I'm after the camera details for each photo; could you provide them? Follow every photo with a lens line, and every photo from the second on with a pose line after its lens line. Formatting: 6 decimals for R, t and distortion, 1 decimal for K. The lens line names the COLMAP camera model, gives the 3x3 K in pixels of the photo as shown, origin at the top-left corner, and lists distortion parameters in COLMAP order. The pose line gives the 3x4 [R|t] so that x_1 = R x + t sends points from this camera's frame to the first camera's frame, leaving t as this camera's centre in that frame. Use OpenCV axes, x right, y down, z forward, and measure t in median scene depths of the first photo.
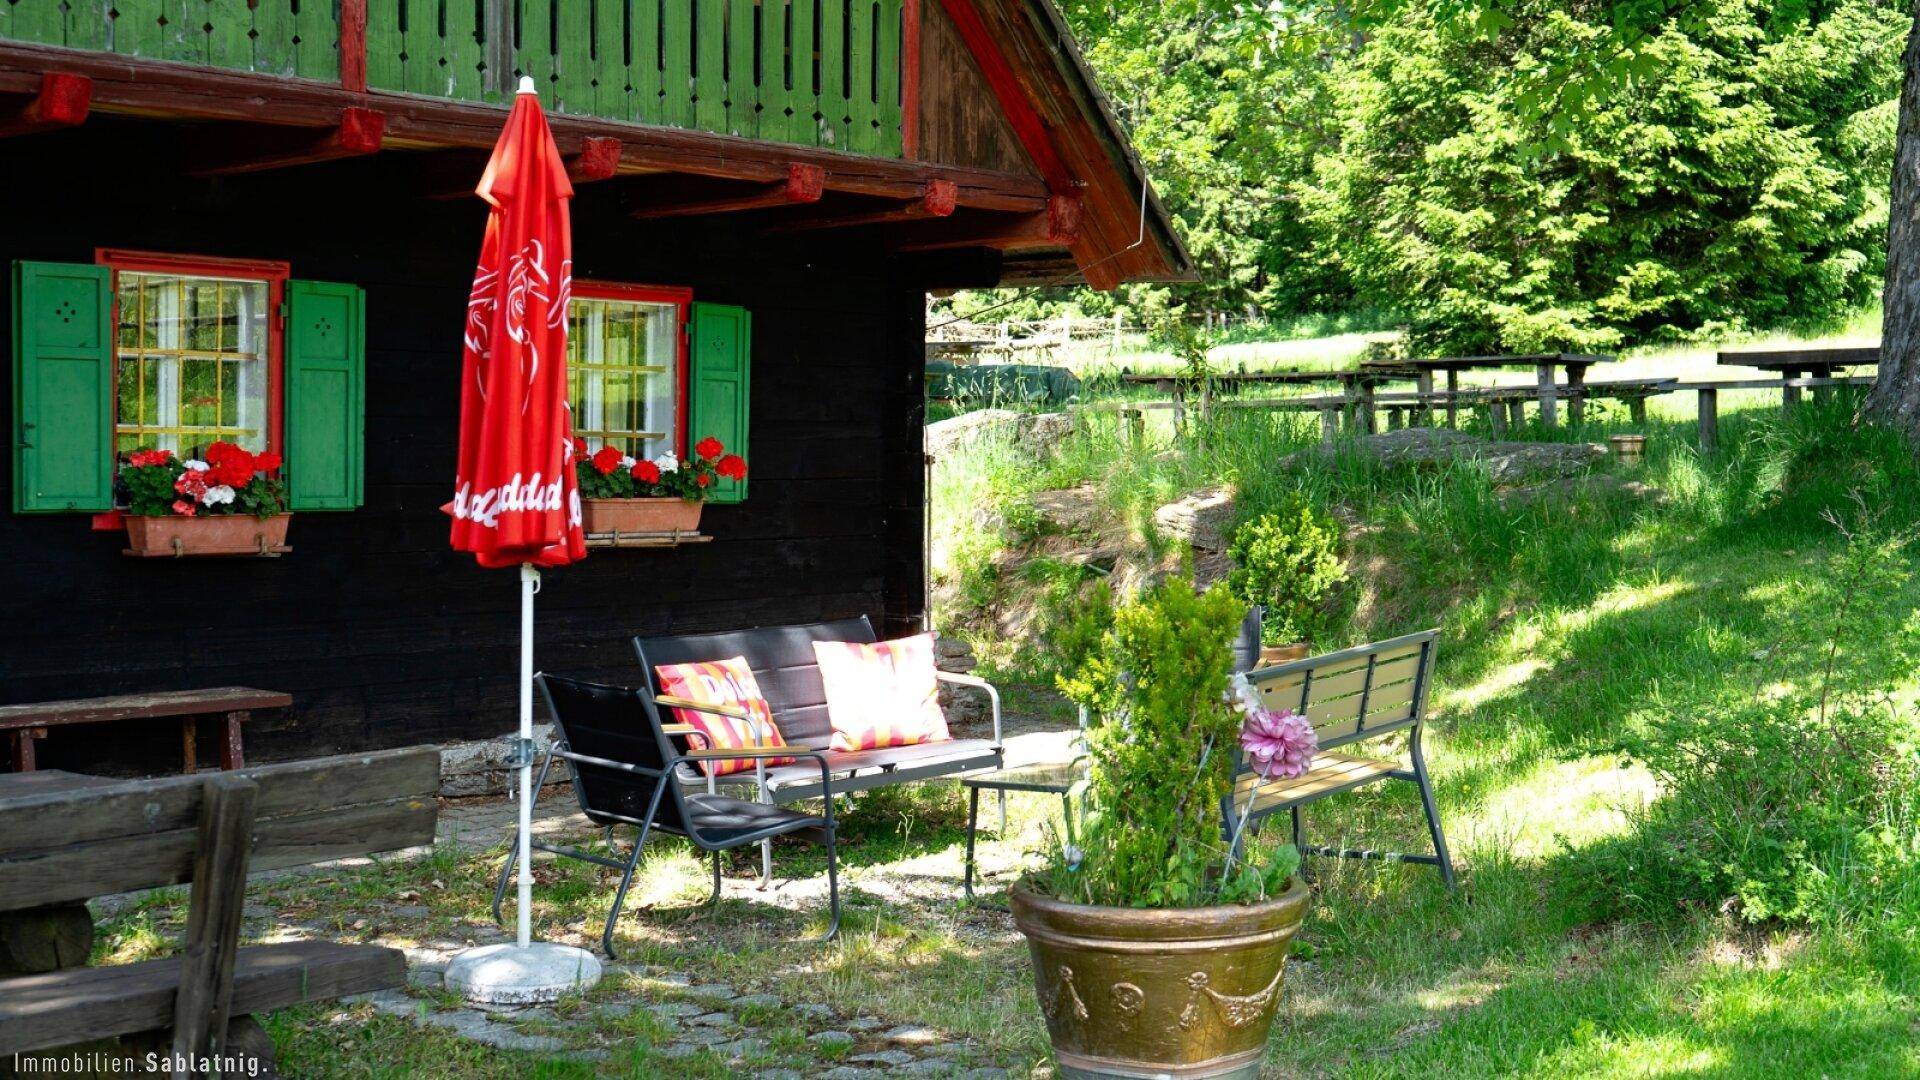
lens RADIAL K [[2577.6, 0, 964.1], [0, 2577.6, 529.4], [0, 0, 1]] dist [0.041206, 0.000000]
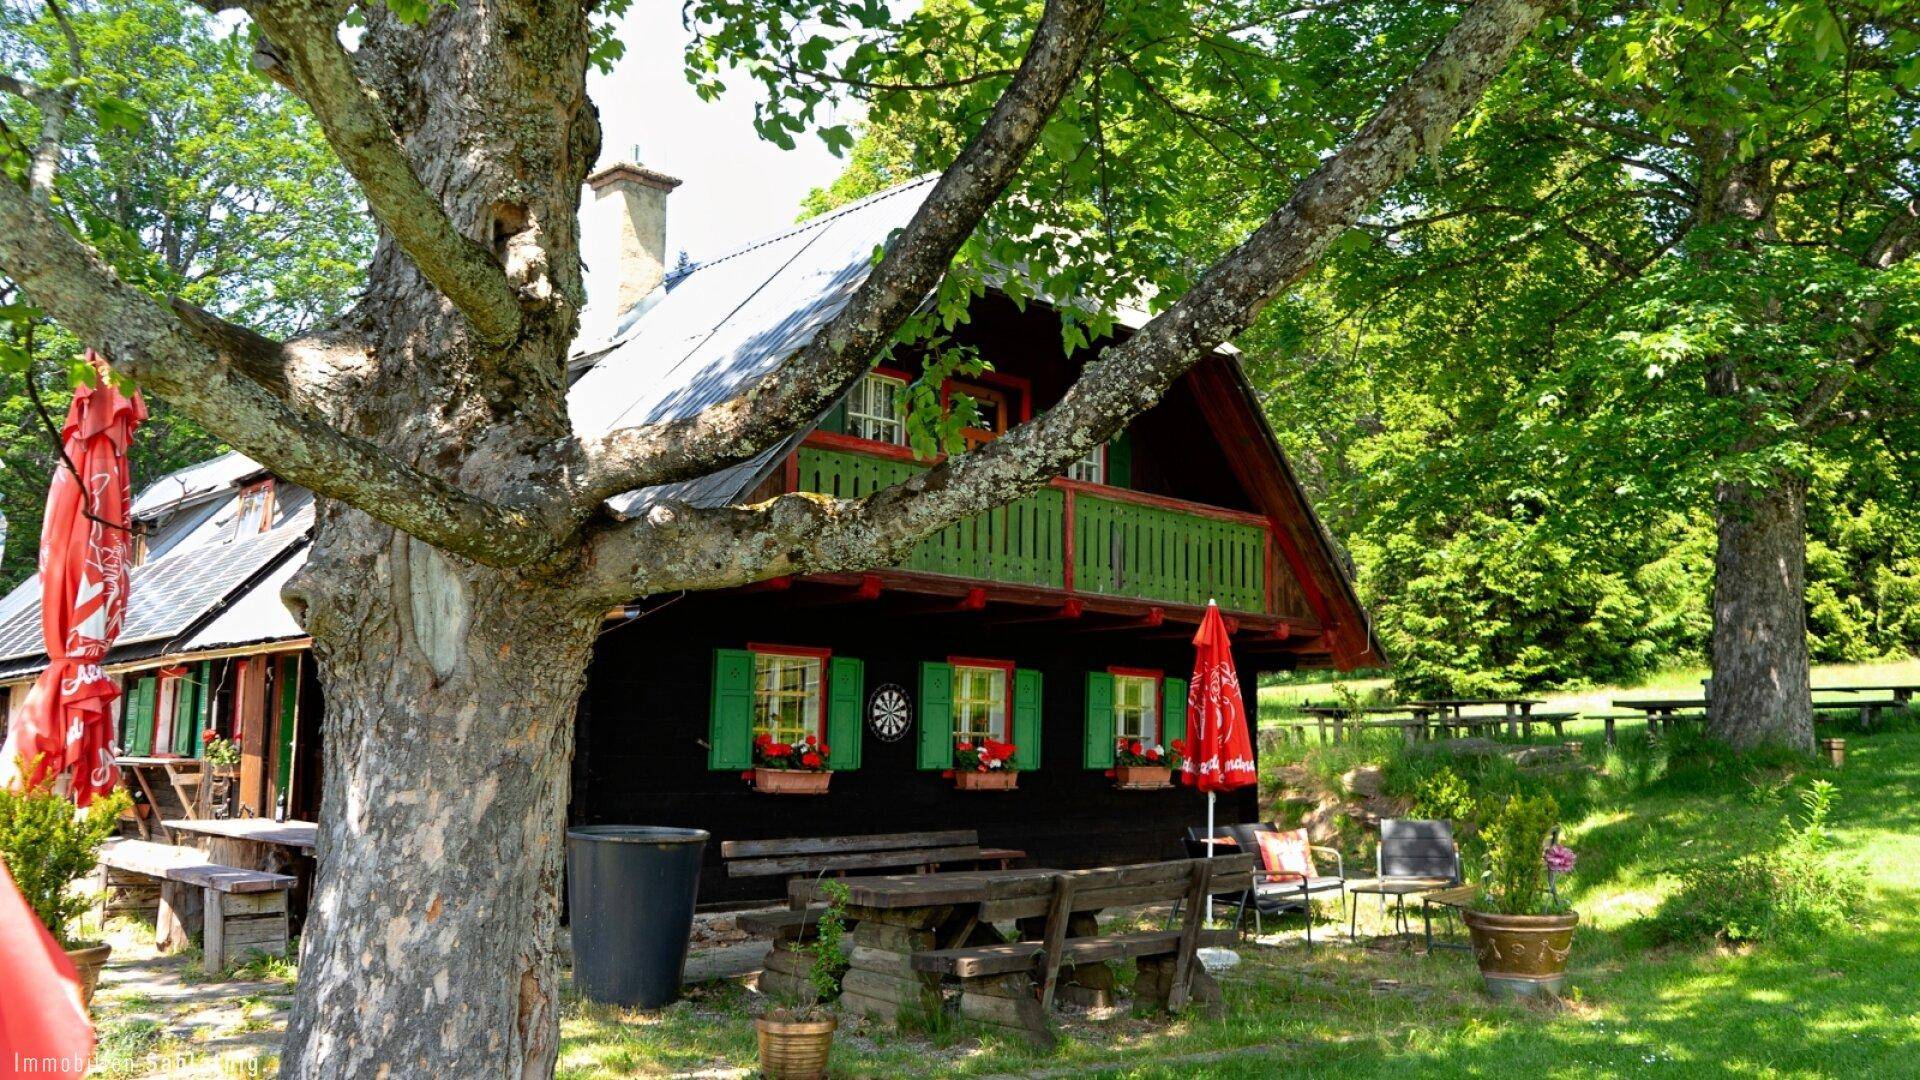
lens RADIAL K [[1546.4, 0, 957.2], [0, 1546.4, 542.0], [0, 0, 1]] dist [-0.010781, 0.008955]
pose [[0.997531, 0.000658, -0.070226, -0.066160], [-0.011985, 0.986884, -0.160986, 0.004257], [0.069199, 0.161431, 0.984455, -0.113731]]
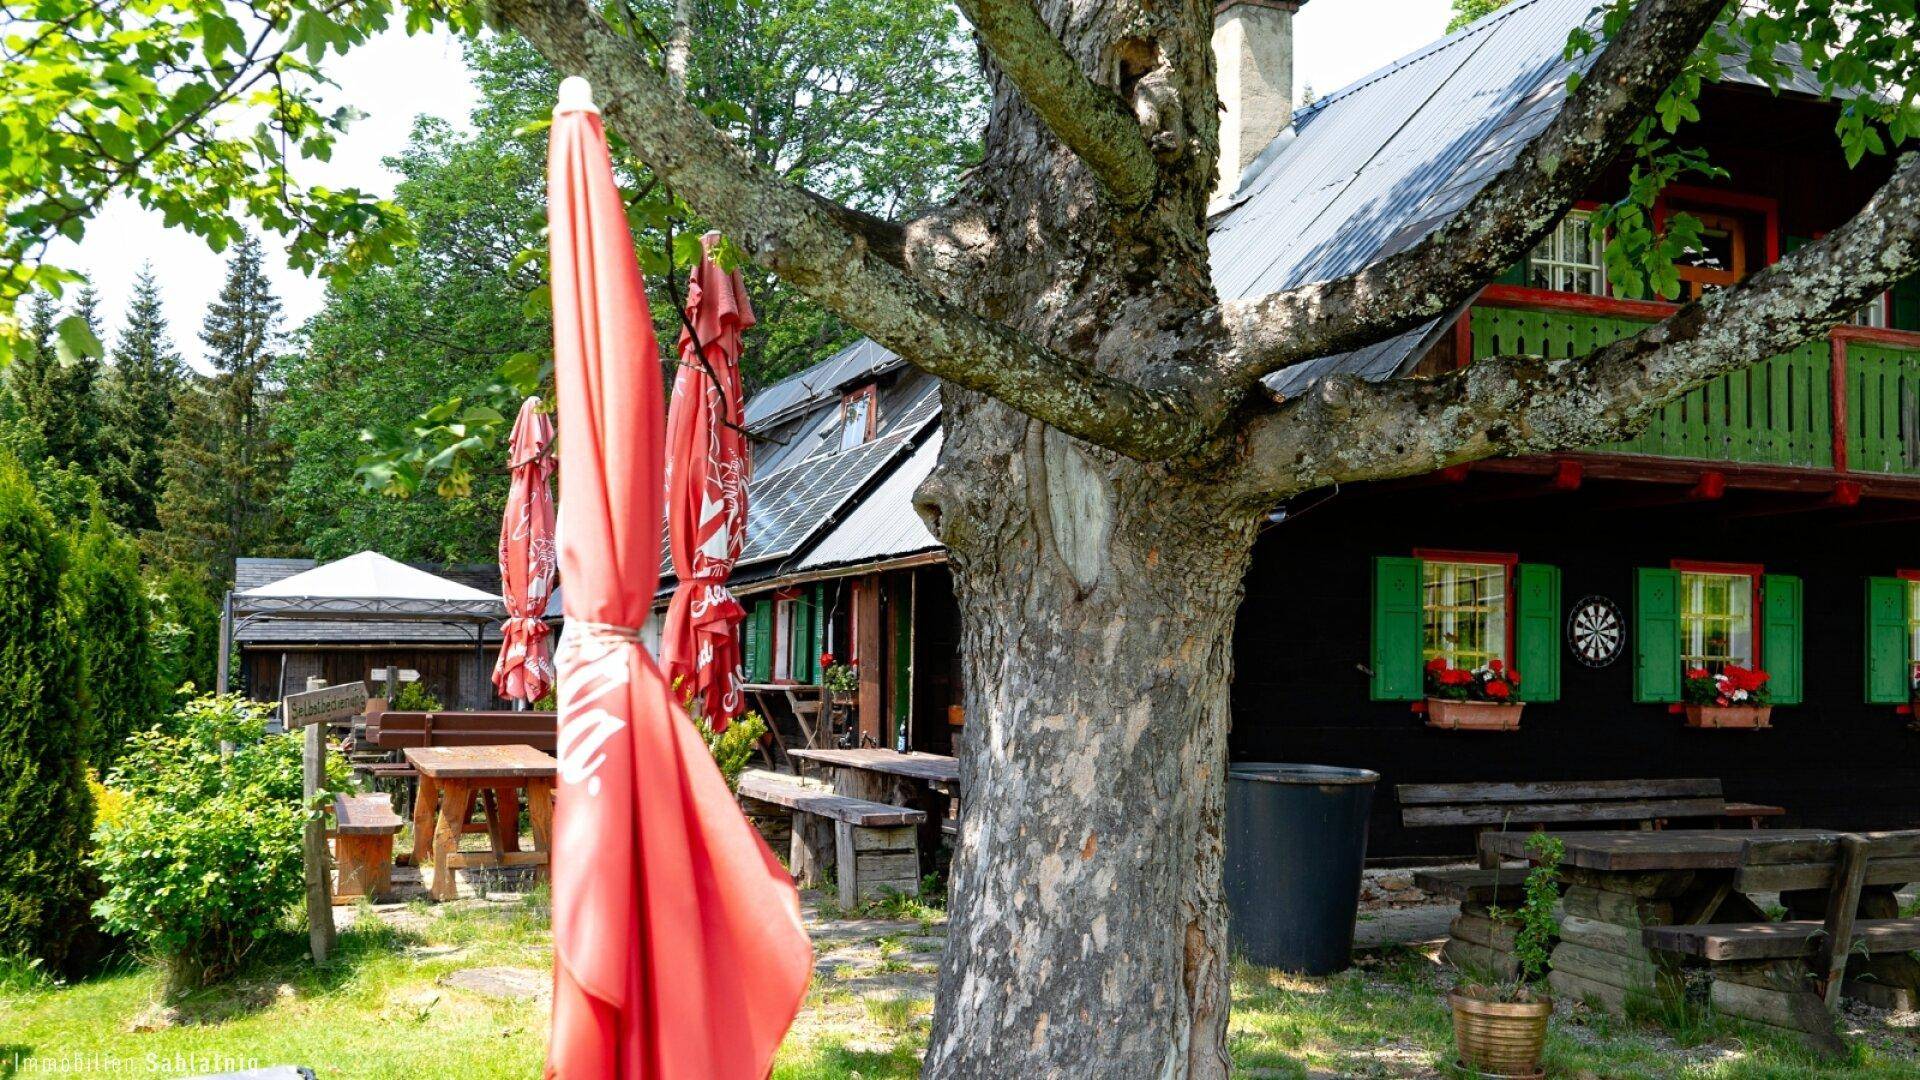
lens RADIAL K [[1824.5, 0, 952.1], [0, 1824.5, 543.9], [0, 0, 1]] dist [0.006051, 0.000000]
pose [[0.904411, -0.018441, -0.426263, -0.070451], [-0.025044, 0.995049, -0.096183, 0.005357], [0.425926, 0.097664, 0.899471, -0.114047]]
